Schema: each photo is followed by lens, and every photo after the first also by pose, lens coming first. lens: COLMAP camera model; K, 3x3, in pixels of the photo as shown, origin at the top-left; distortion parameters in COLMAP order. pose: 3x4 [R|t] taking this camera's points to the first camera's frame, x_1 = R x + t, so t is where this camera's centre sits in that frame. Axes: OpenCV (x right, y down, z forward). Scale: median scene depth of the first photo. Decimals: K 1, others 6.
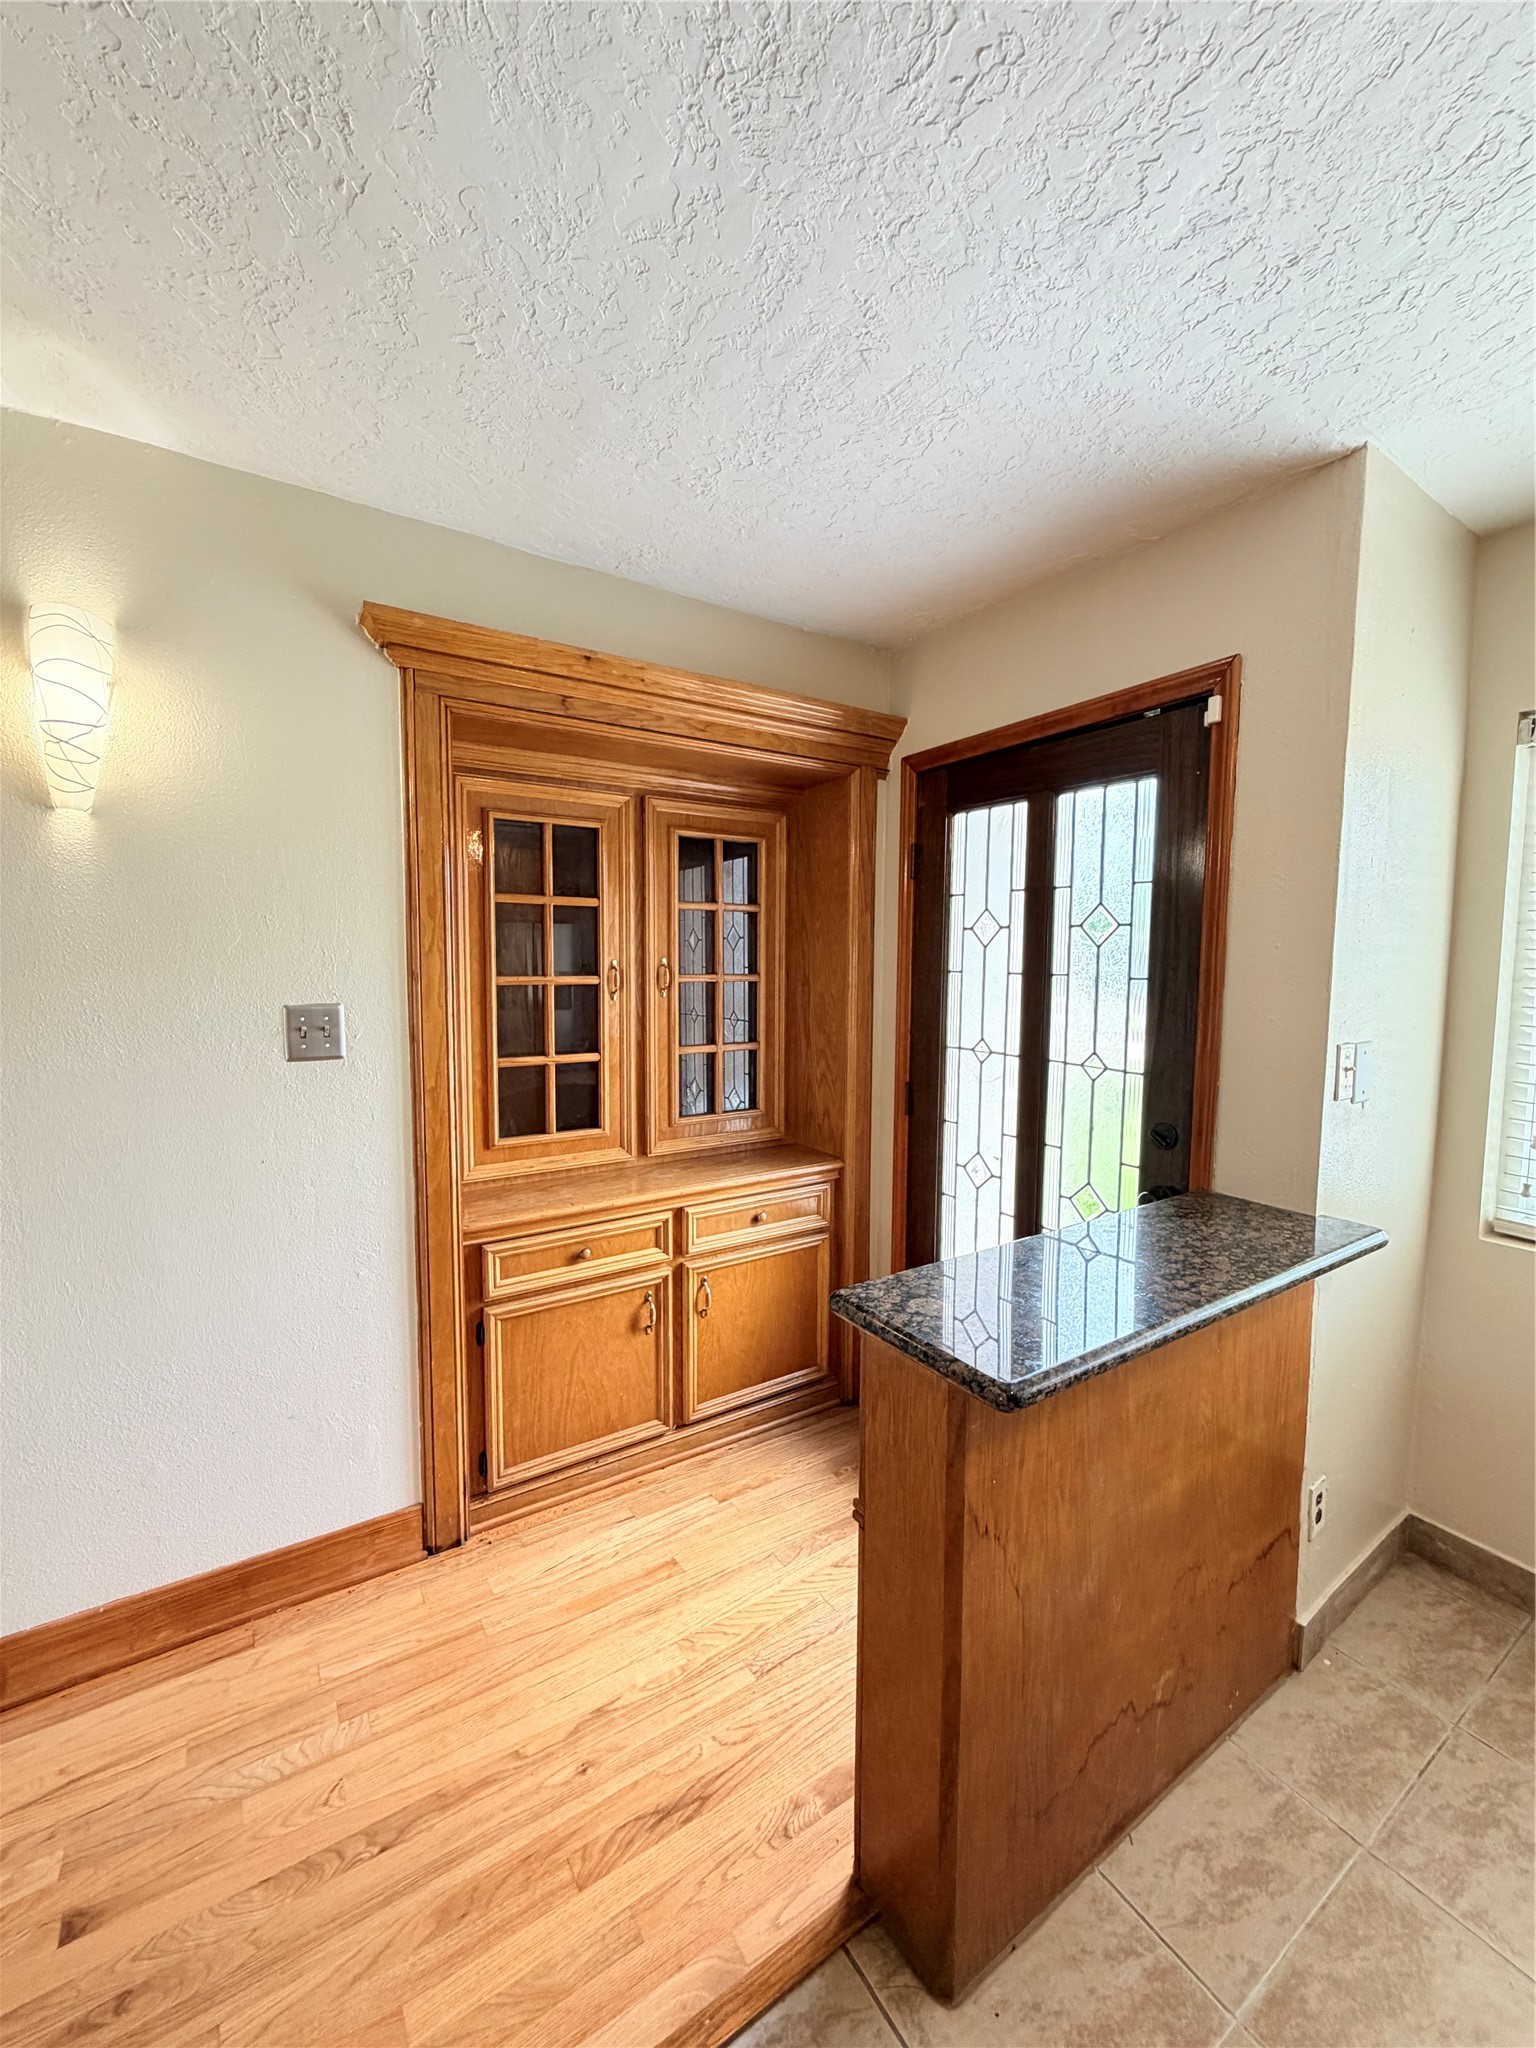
lens RADIAL K [[826.0, 0, 776.3], [0, 826.0, 1025.2], [0, 0, 1]] dist [0.001540, 0.000452]
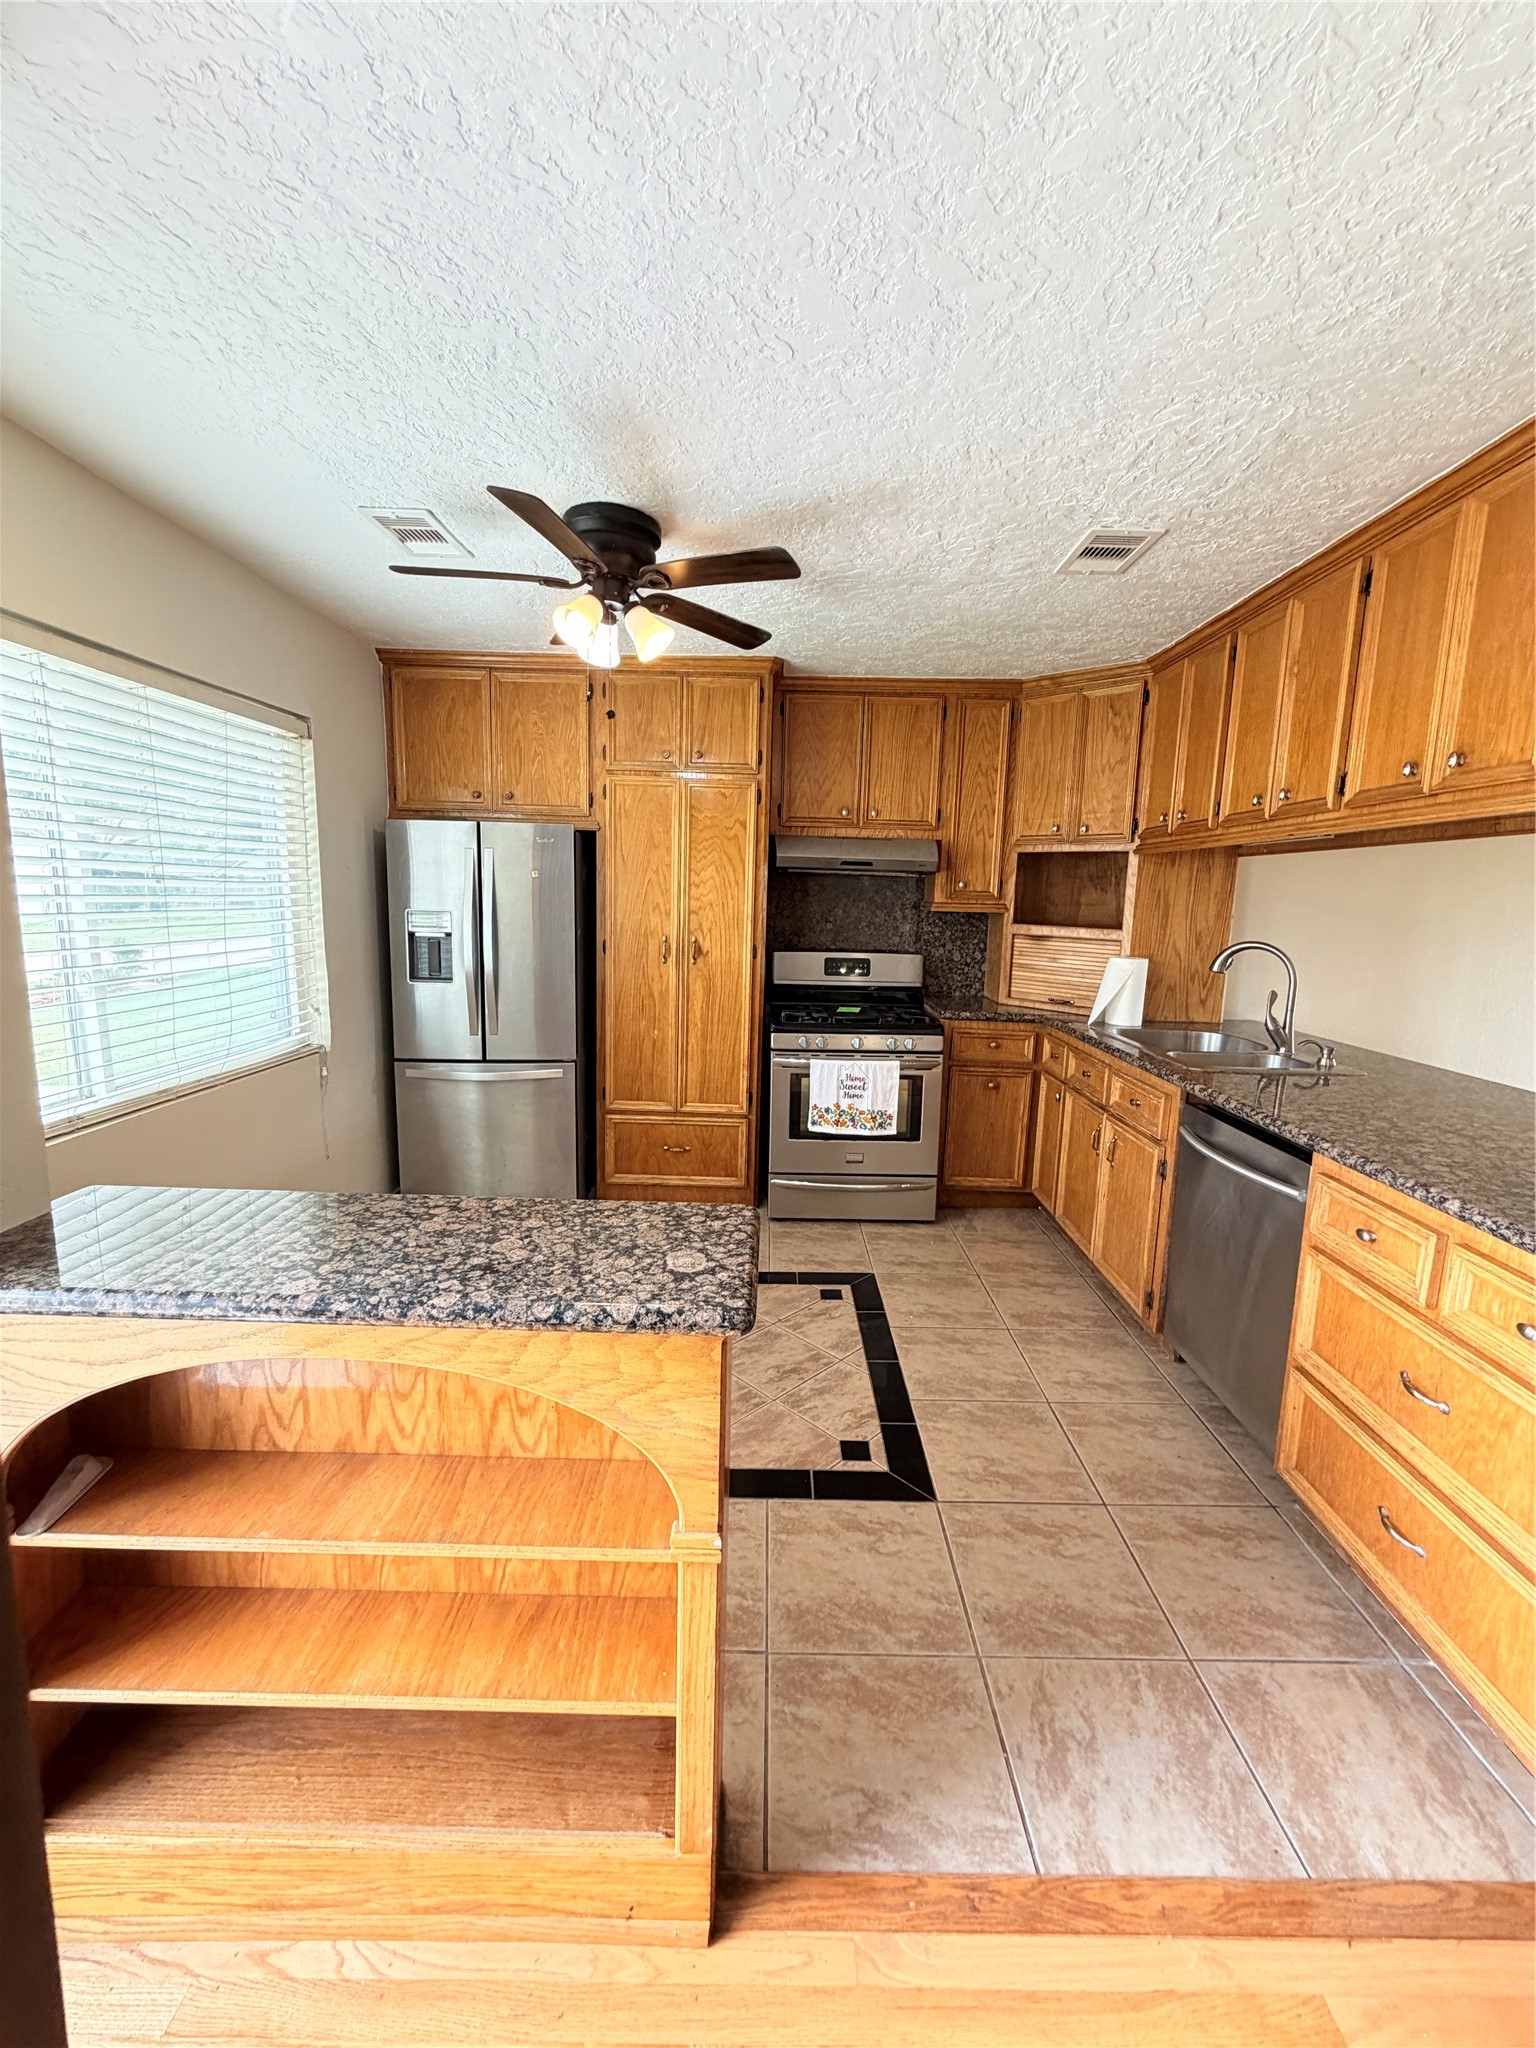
lens RADIAL K [[826.0, 0, 776.3], [0, 826.0, 1025.2], [0, 0, 1]] dist [0.001540, 0.000452]
pose [[-0.837223, -0.113845, 0.534880, -0.348381], [0.010263, 0.974648, 0.223510, -0.114708], [-0.546765, 0.192617, -0.814829, 1.607814]]
